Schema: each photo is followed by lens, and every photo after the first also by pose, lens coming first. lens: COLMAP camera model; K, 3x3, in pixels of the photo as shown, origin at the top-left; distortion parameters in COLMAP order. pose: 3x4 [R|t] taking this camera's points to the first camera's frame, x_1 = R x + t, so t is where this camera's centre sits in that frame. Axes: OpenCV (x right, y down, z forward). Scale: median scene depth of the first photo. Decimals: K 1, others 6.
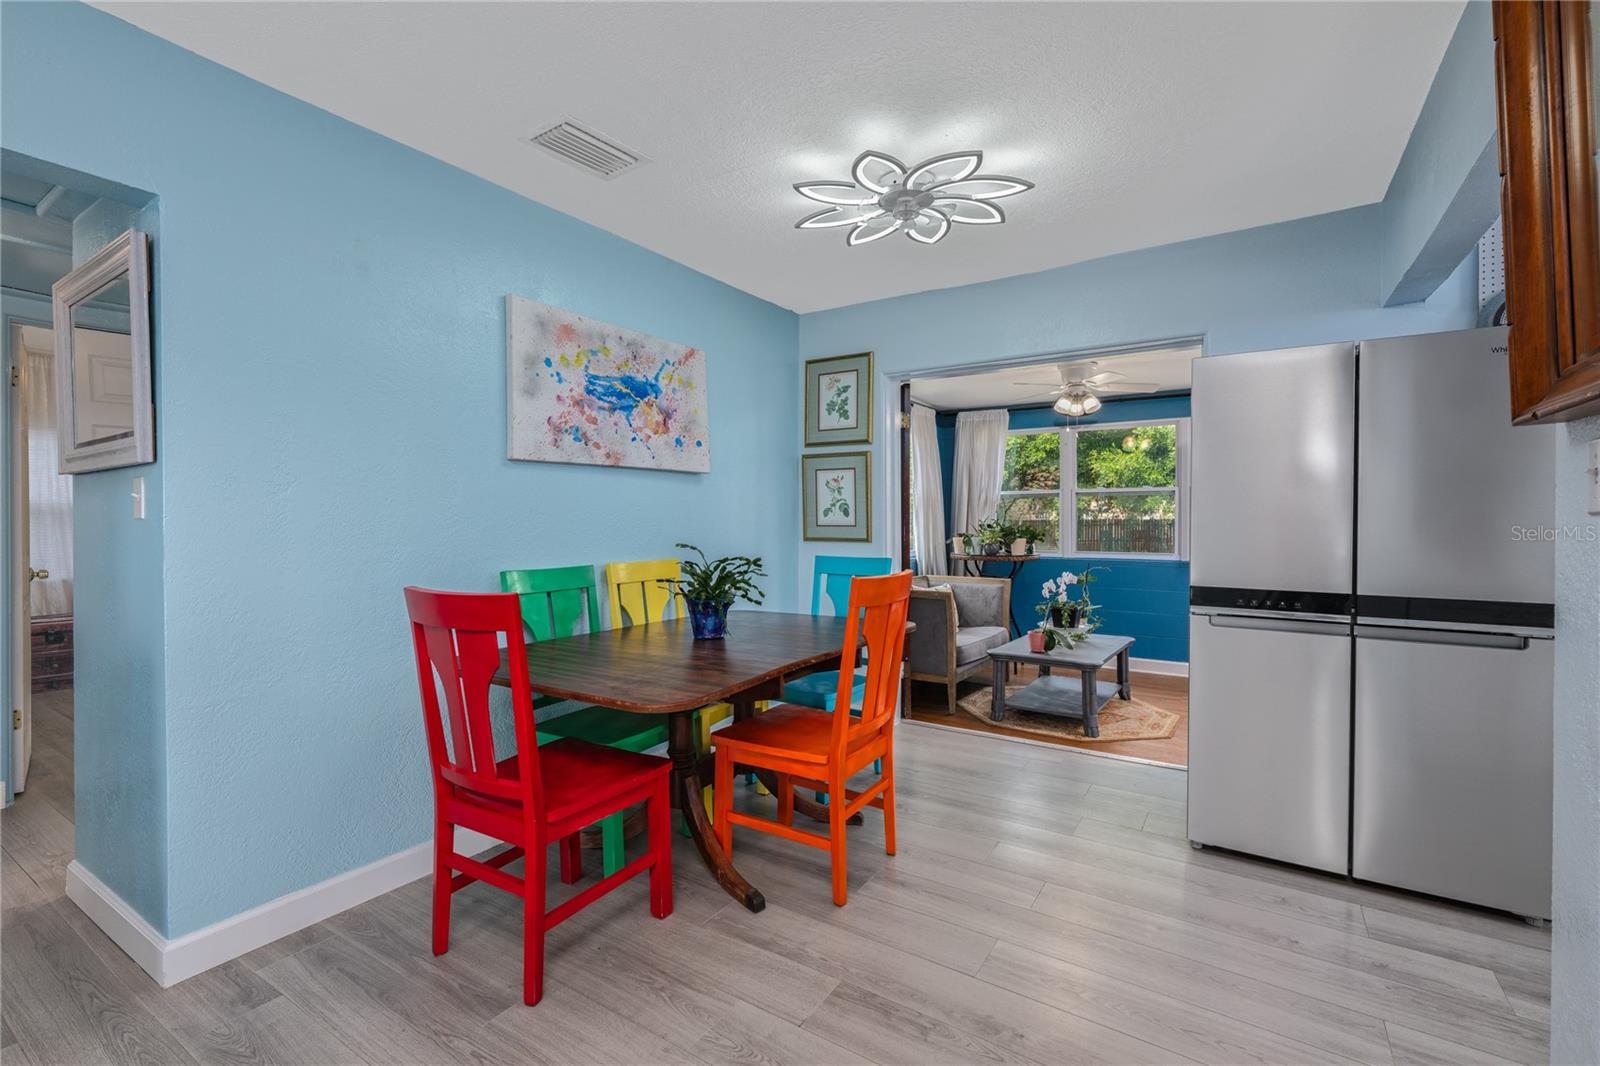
lens RADIAL K [[673.6, 0, 806.8], [0, 673.6, 538.5], [0, 0, 1]] dist [0.000752, -0.000879]
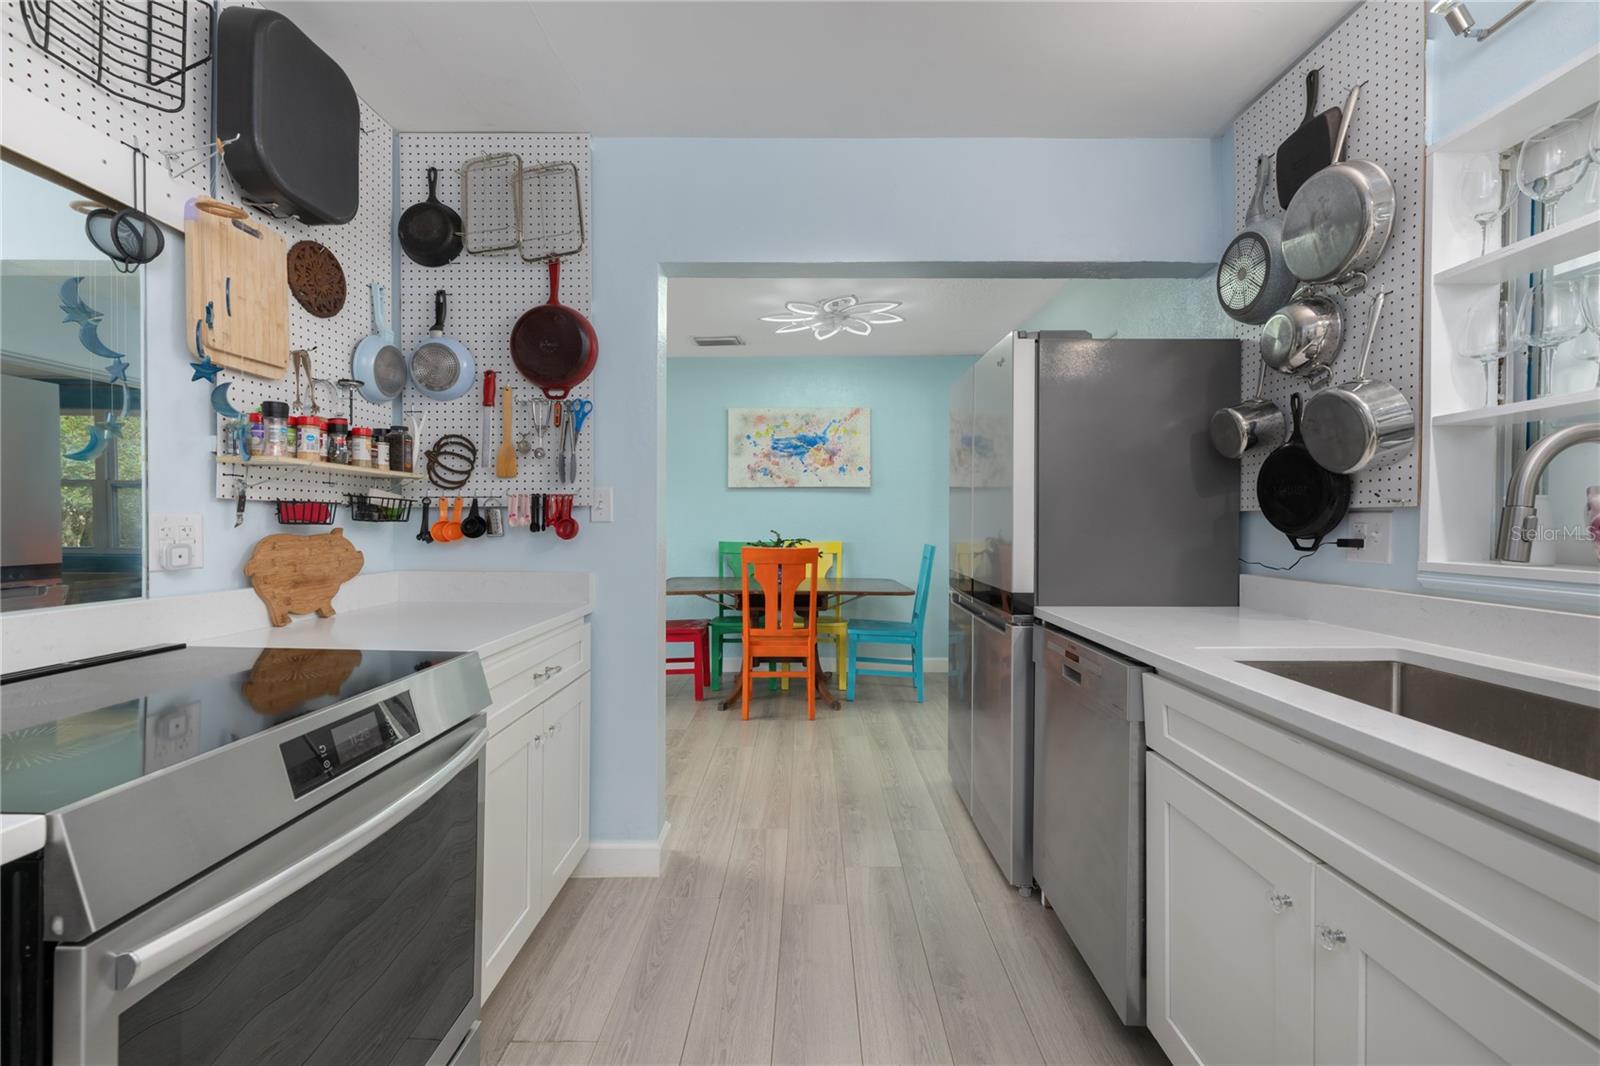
lens RADIAL K [[628.5, 0, 810.4], [0, 628.5, 536.0], [0, 0, 1]] dist [0.003625, -0.000026]
pose [[0.566977, 0.022396, -0.823429, 1.131032], [-0.027981, 0.999577, 0.007921, 0.006795], [0.823258, 0.018550, 0.567364, 0.102065]]
